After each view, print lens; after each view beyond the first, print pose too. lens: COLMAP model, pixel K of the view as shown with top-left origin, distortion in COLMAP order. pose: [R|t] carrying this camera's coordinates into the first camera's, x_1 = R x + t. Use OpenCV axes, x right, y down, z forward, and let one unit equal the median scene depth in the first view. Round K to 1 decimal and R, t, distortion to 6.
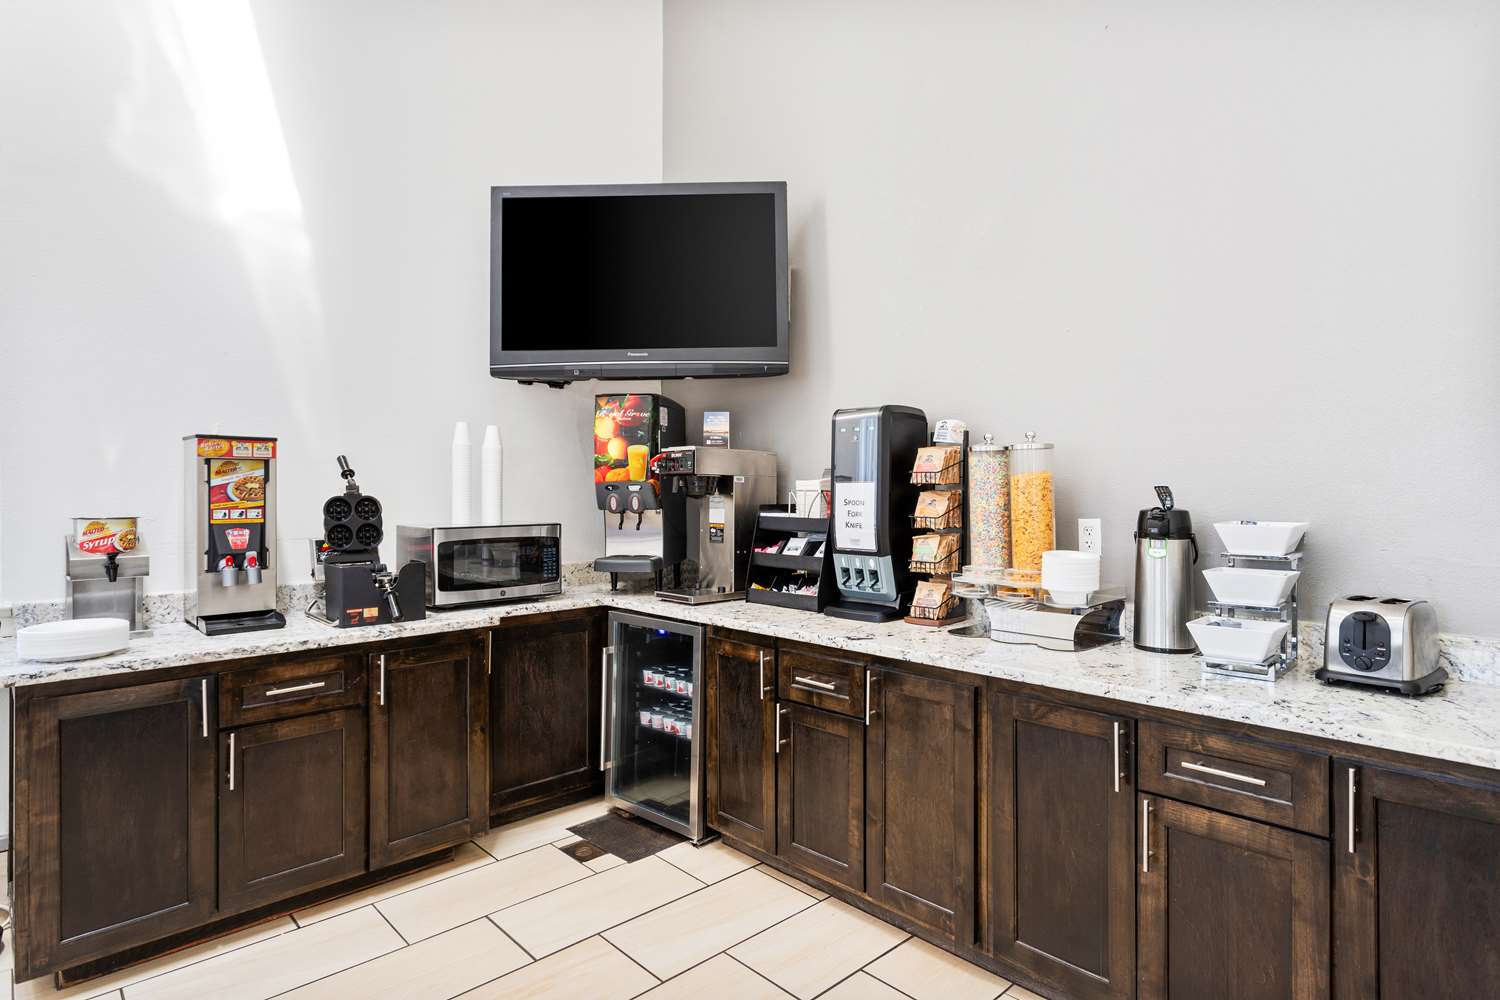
lens RADIAL K [[814.1, 0, 748.0], [0, 814.1, 480.5], [0, 0, 1]] dist [0.001109, 0.000355]
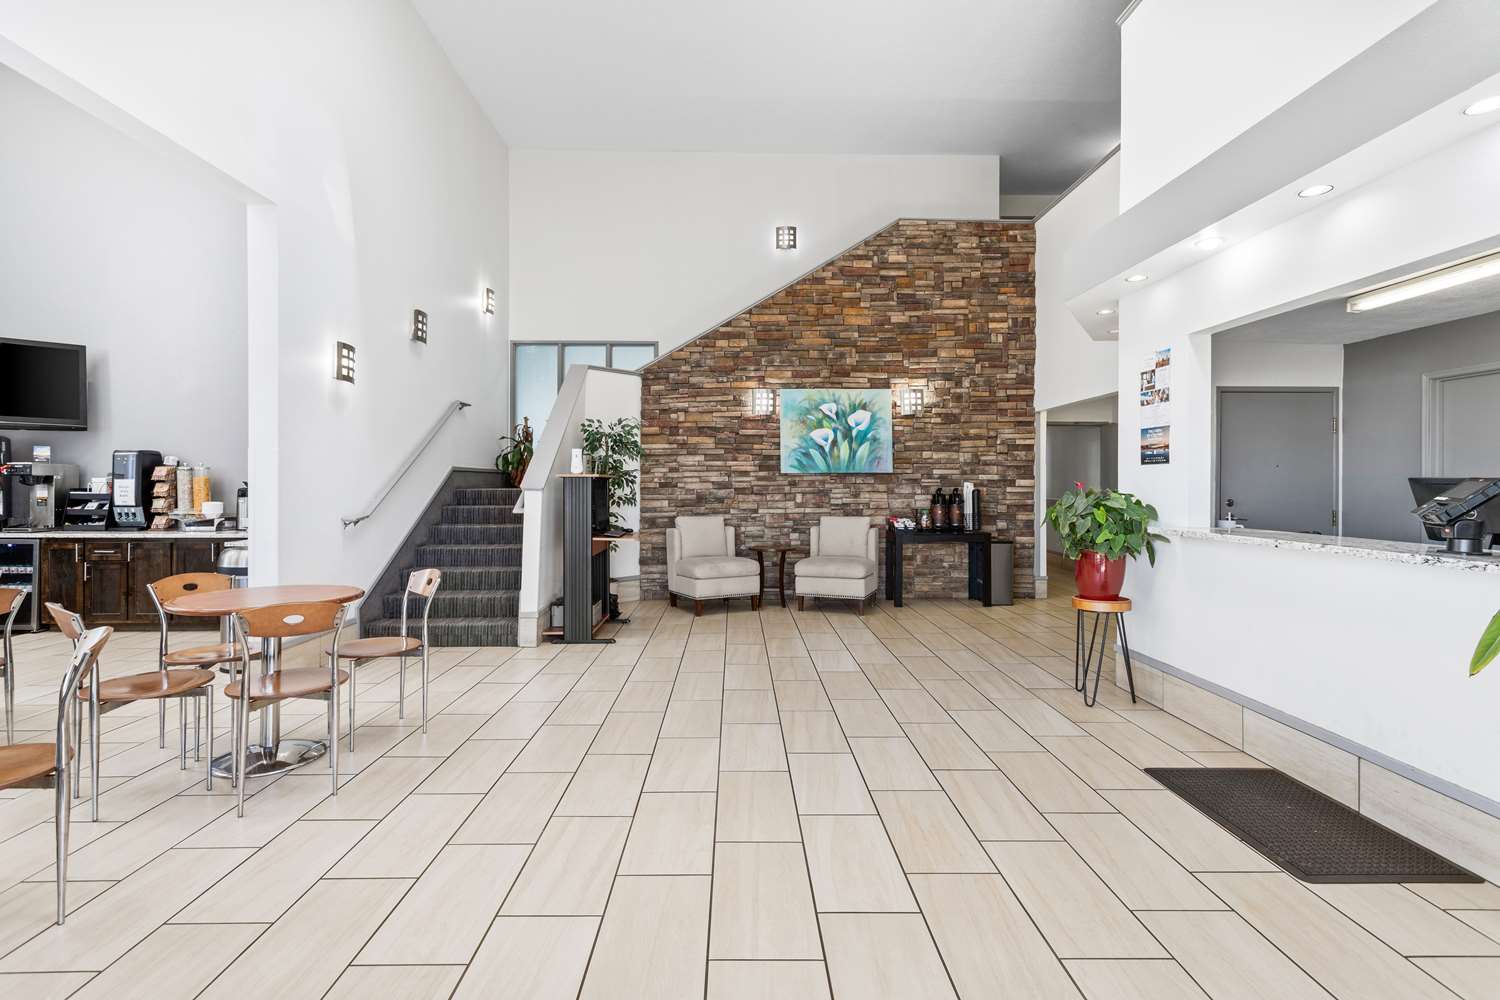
lens RADIAL K [[702.0, 0, 748.6], [0, 702.0, 482.0], [0, 0, 1]] dist [0.000650, 0.000240]
pose [[0.666681, 0.000782, 0.745343, -0.224763], [-0.012919, 0.999861, 0.010506, -0.040749], [-0.745231, -0.016633, 0.666599, -2.101519]]
